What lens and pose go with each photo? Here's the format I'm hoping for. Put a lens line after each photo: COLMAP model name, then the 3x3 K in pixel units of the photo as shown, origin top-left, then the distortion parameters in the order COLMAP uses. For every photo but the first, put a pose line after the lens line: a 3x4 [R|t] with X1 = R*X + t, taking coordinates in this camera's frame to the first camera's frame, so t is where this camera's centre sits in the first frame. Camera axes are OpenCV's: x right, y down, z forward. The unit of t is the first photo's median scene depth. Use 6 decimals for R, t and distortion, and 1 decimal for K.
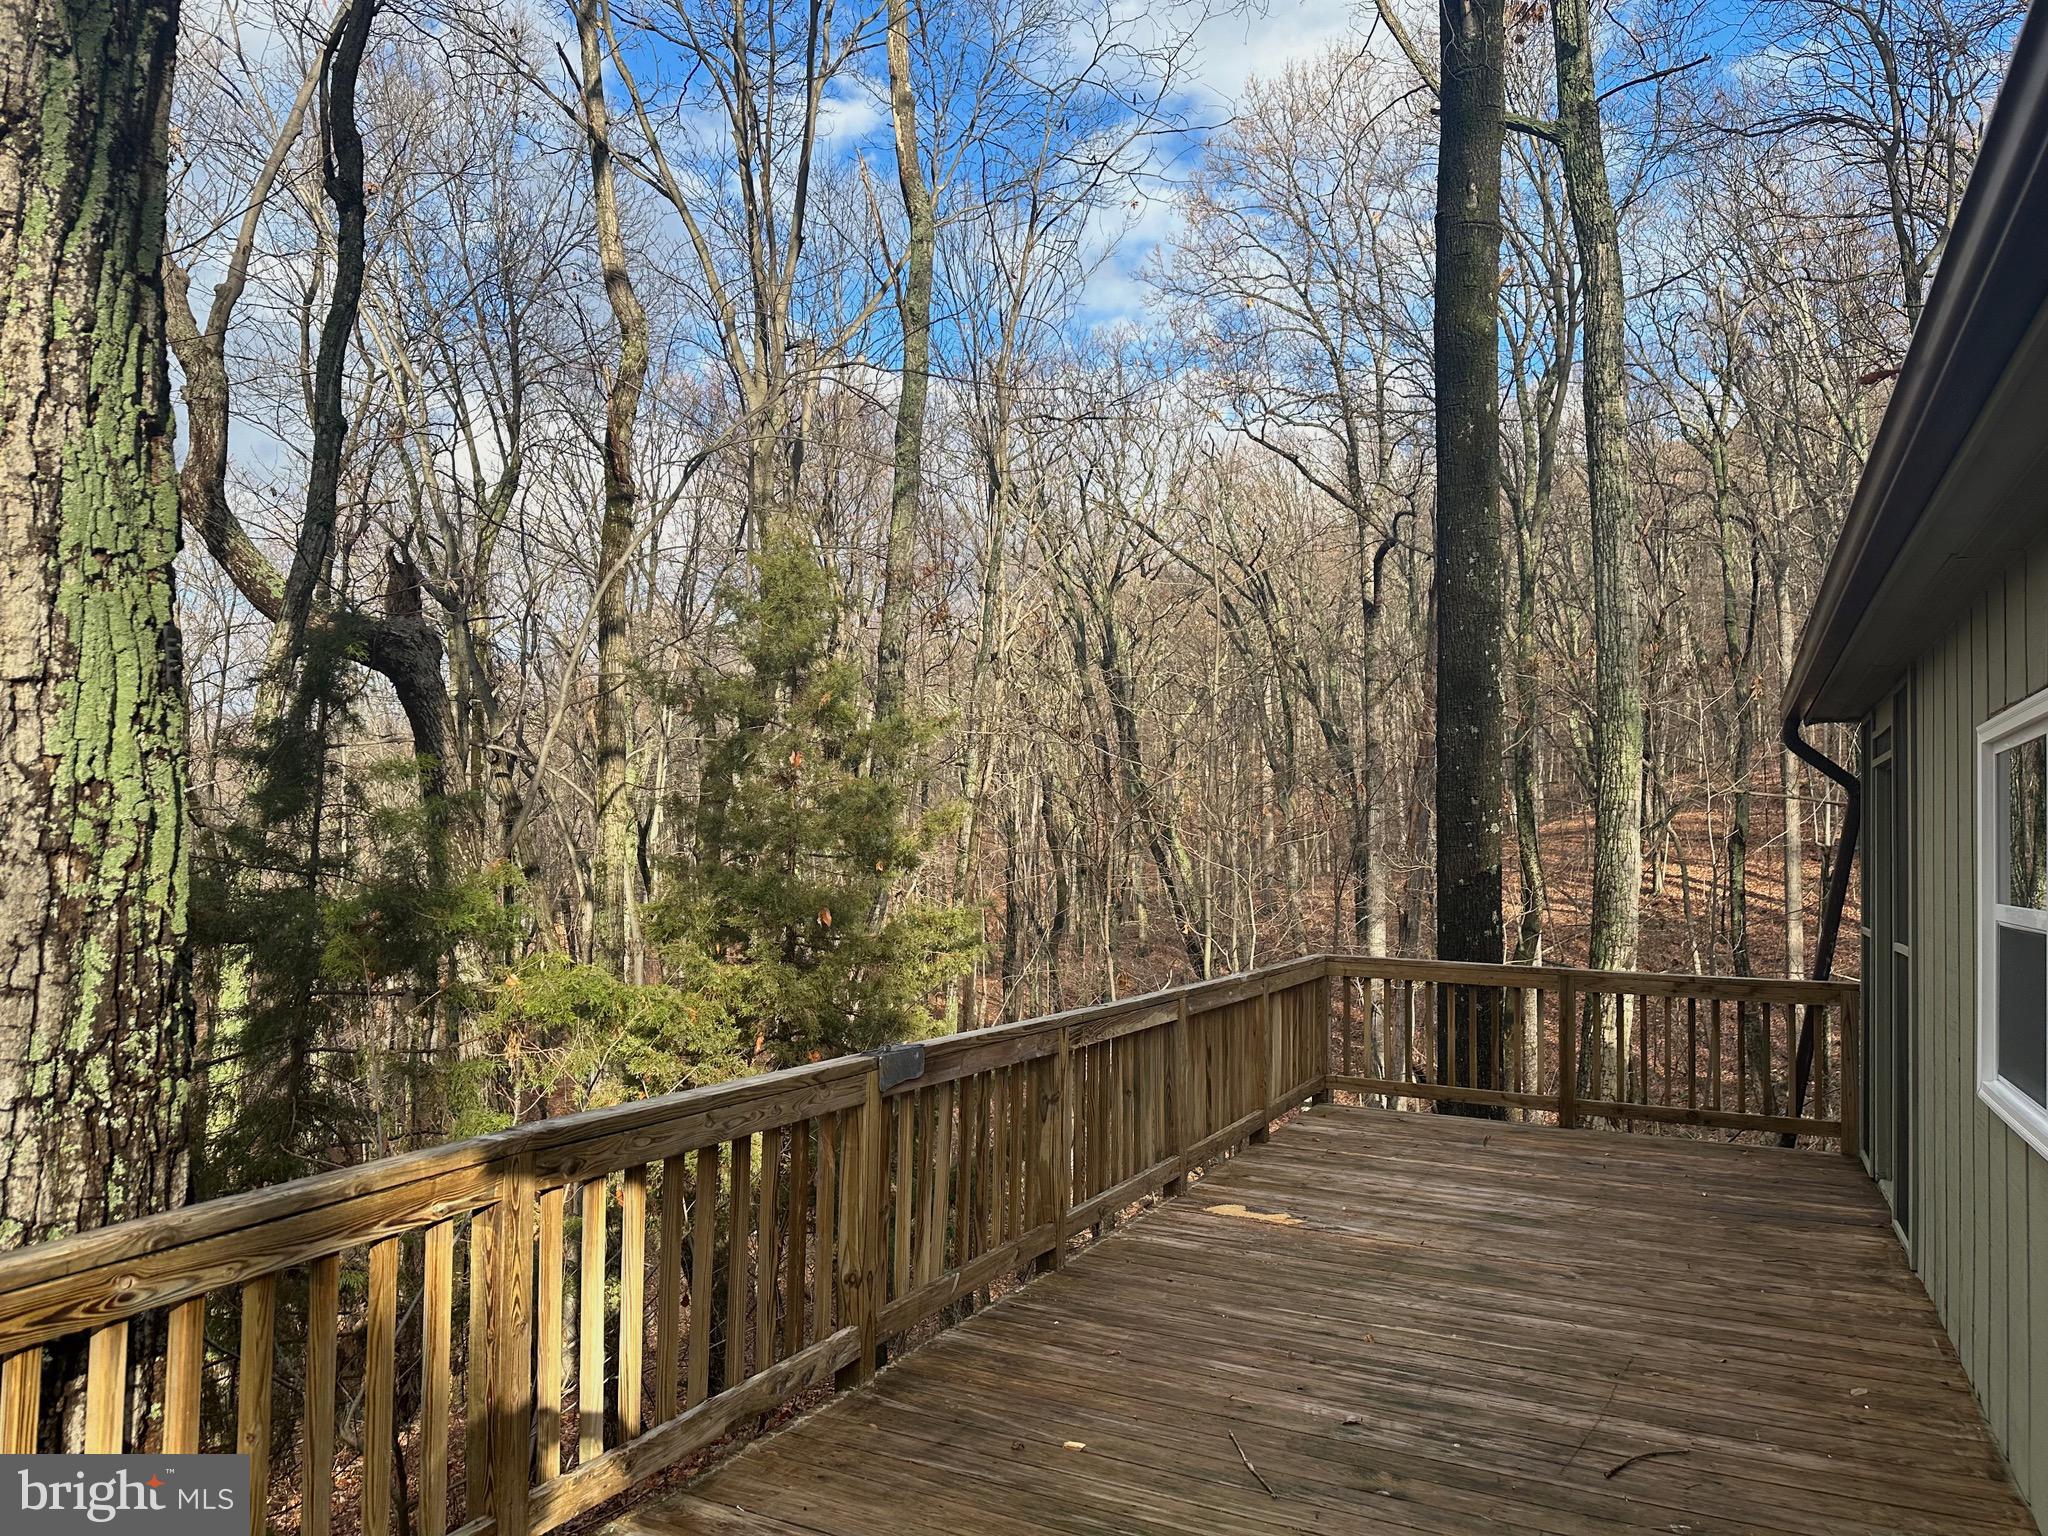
lens RADIAL K [[1465.0, 0, 1020.0], [0, 1465.0, 775.9], [0, 0, 1]] dist [0.126555, -0.197953]
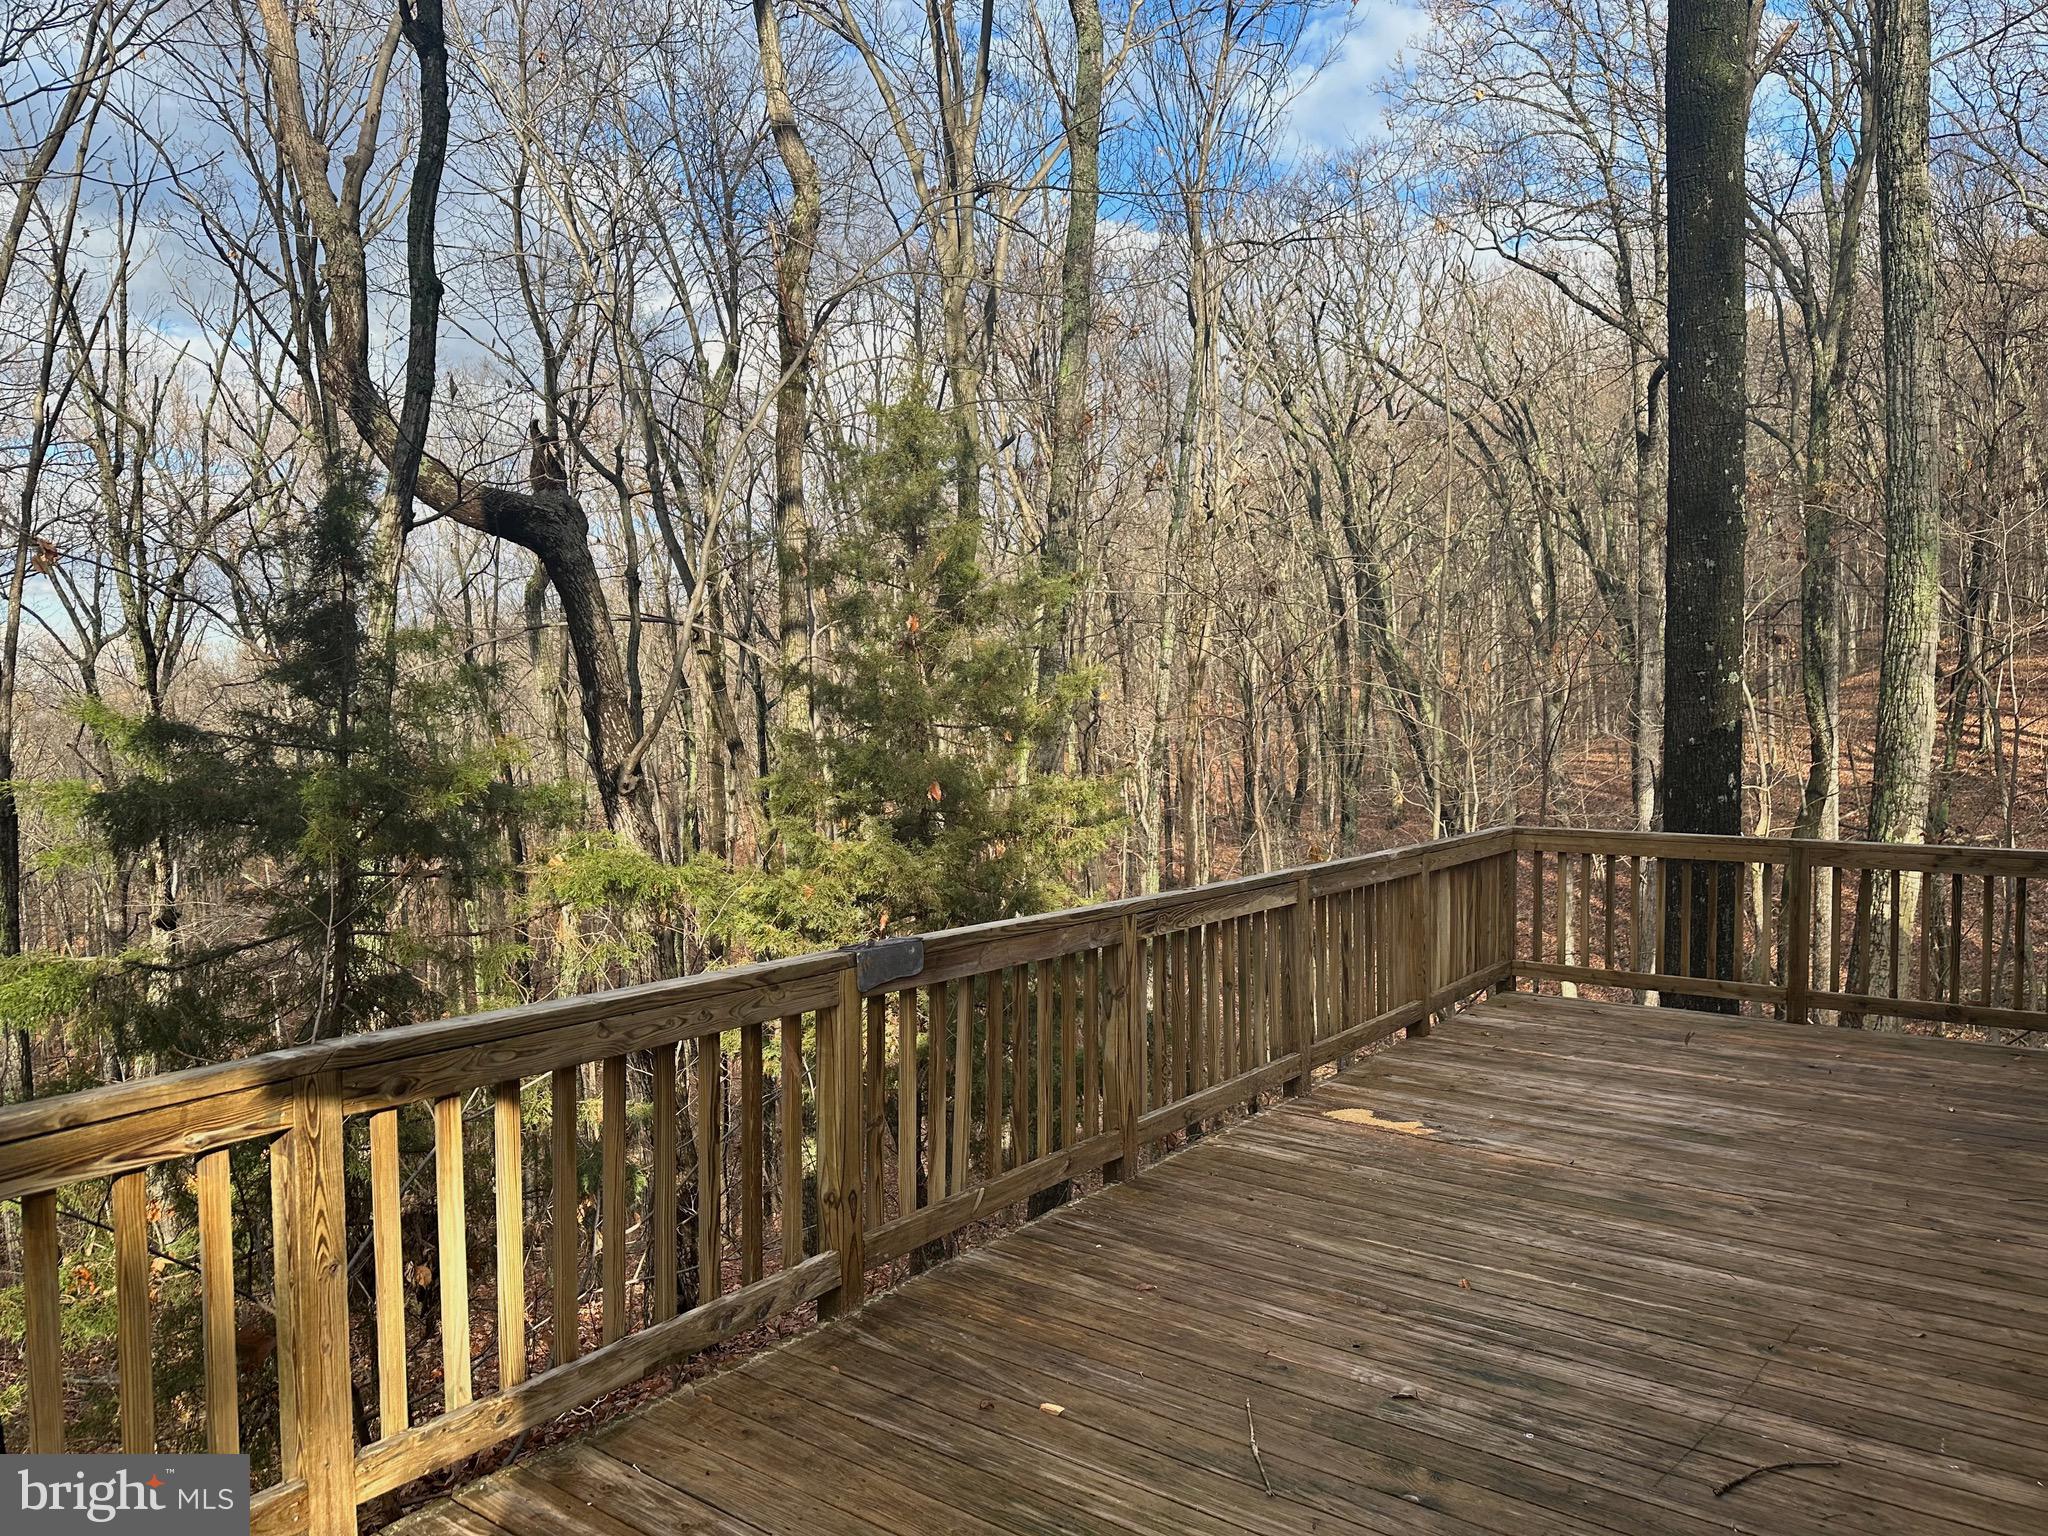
lens RADIAL K [[1457.4, 0, 1024.0], [0, 1457.4, 768.0], [0, 0, 1]] dist [0.086744, -0.105185]
pose [[0.983779, -0.012847, -0.178923, 0.118939], [0.027778, 0.996311, 0.081195, 0.011115], [0.177220, -0.084848, 0.980507, 0.136768]]
